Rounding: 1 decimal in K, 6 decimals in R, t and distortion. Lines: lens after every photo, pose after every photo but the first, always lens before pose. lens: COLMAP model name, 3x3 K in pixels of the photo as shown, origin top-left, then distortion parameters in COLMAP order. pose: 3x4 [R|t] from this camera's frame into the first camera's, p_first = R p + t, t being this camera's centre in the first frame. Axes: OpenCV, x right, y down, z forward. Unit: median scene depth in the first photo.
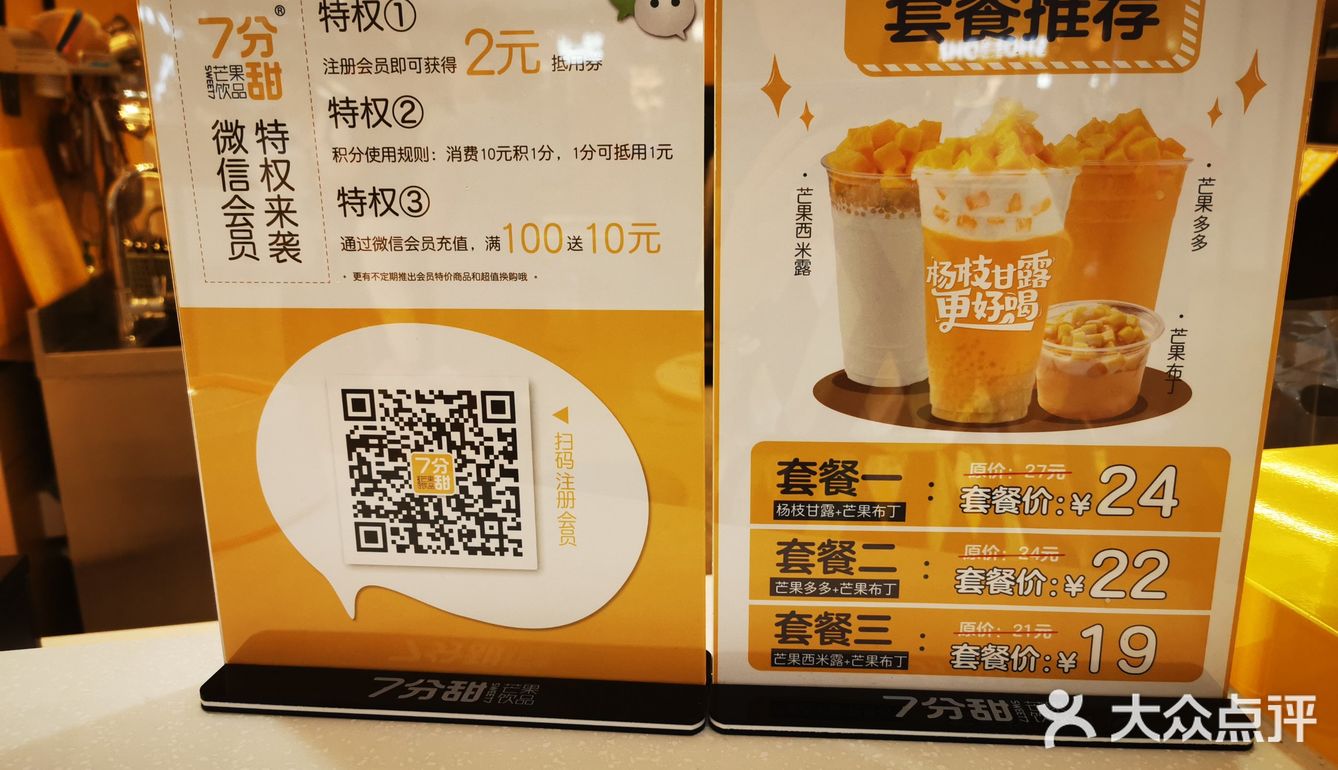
lens RADIAL K [[1064.5, 0, 664.9], [0, 1064.5, 386.8], [0, 0, 1]] dist [0.045066, -0.025962]
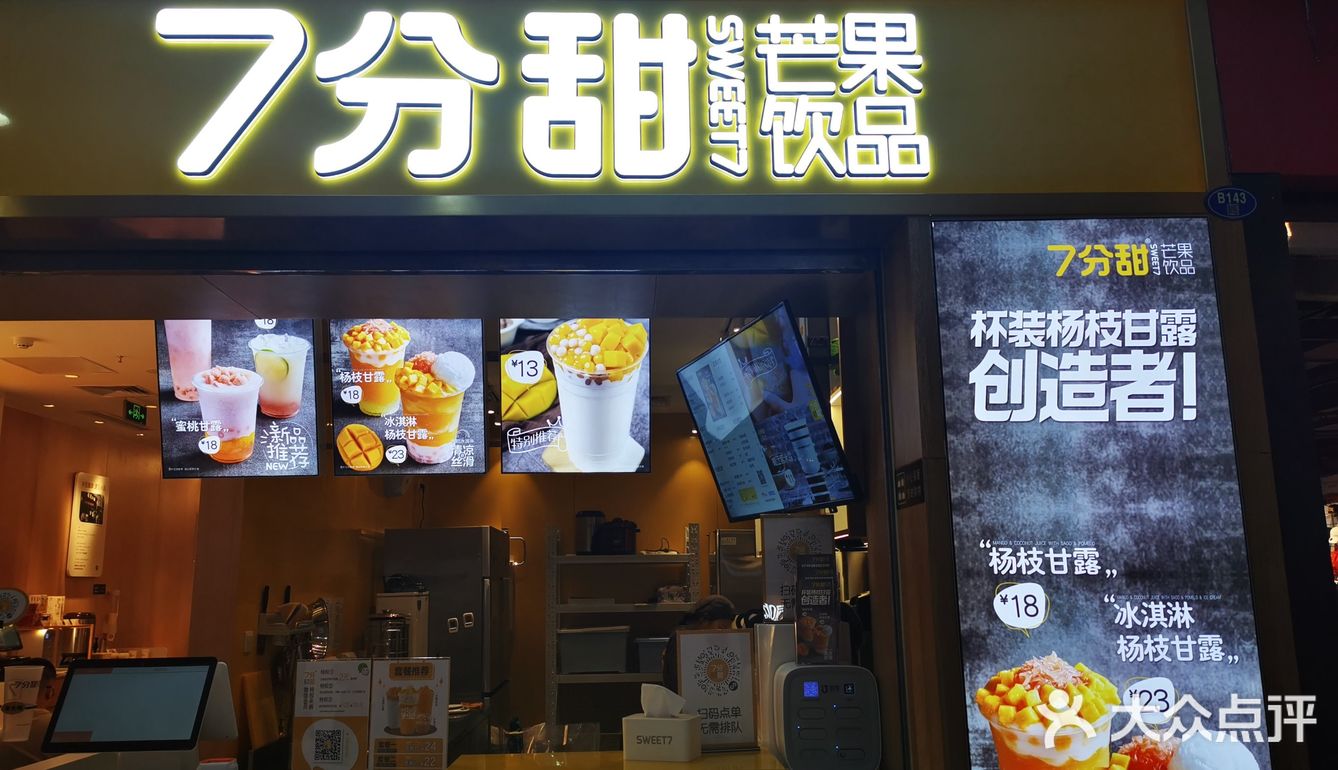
lens RADIAL K [[1064.5, 0, 674.3], [0, 1064.5, 371.4], [0, 0, 1]] dist [0.045066, -0.025962]
pose [[0.988076, -0.045107, -0.147209, 2.903296], [-0.024864, 0.896826, -0.441685, 0.875437], [0.151944, 0.440078, 0.885011, -5.382002]]
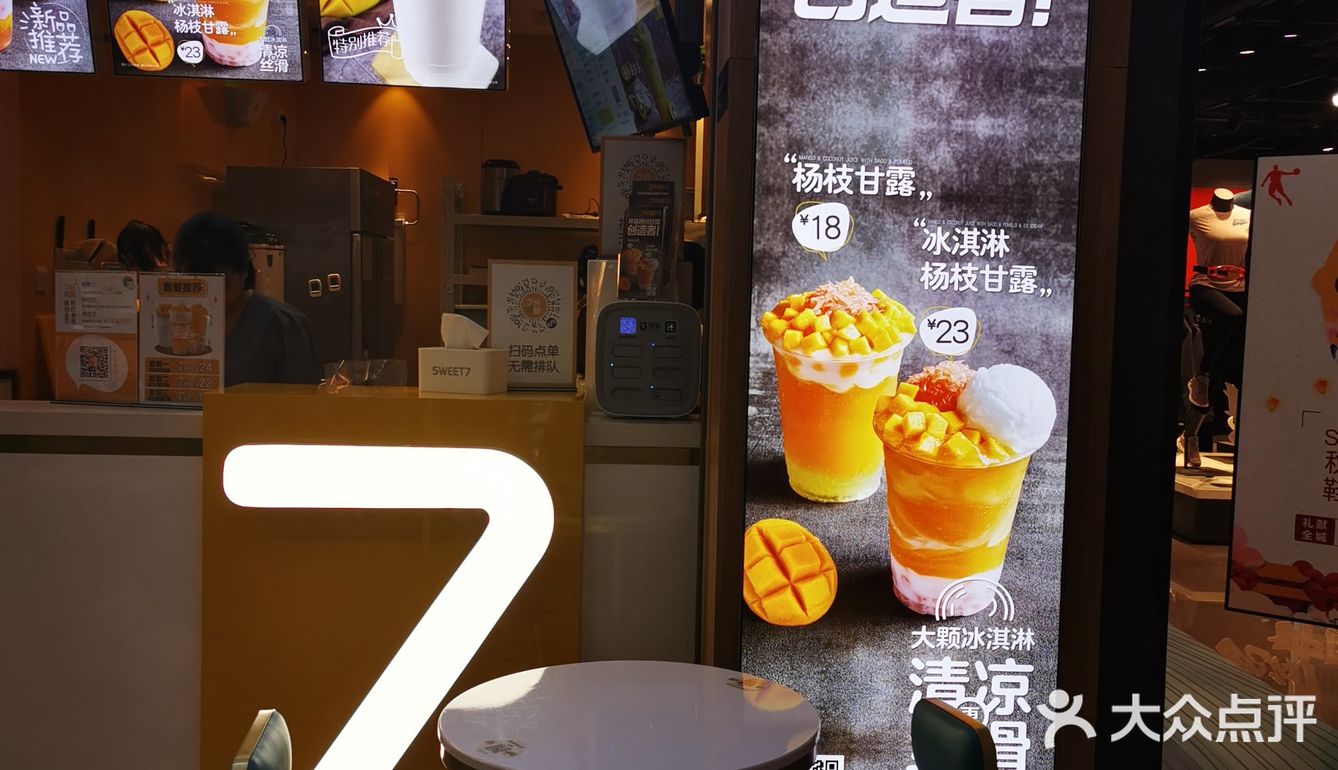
lens RADIAL K [[1420.7, 0, 671.9], [0, 1420.7, 376.3], [0, 0, 1]] dist [0.030880, 0.000000]
pose [[0.988311, 0.035218, -0.148327, 4.066242], [-0.064048, 0.978840, -0.194344, 1.477368], [0.138344, 0.201573, 0.969654, -6.091904]]
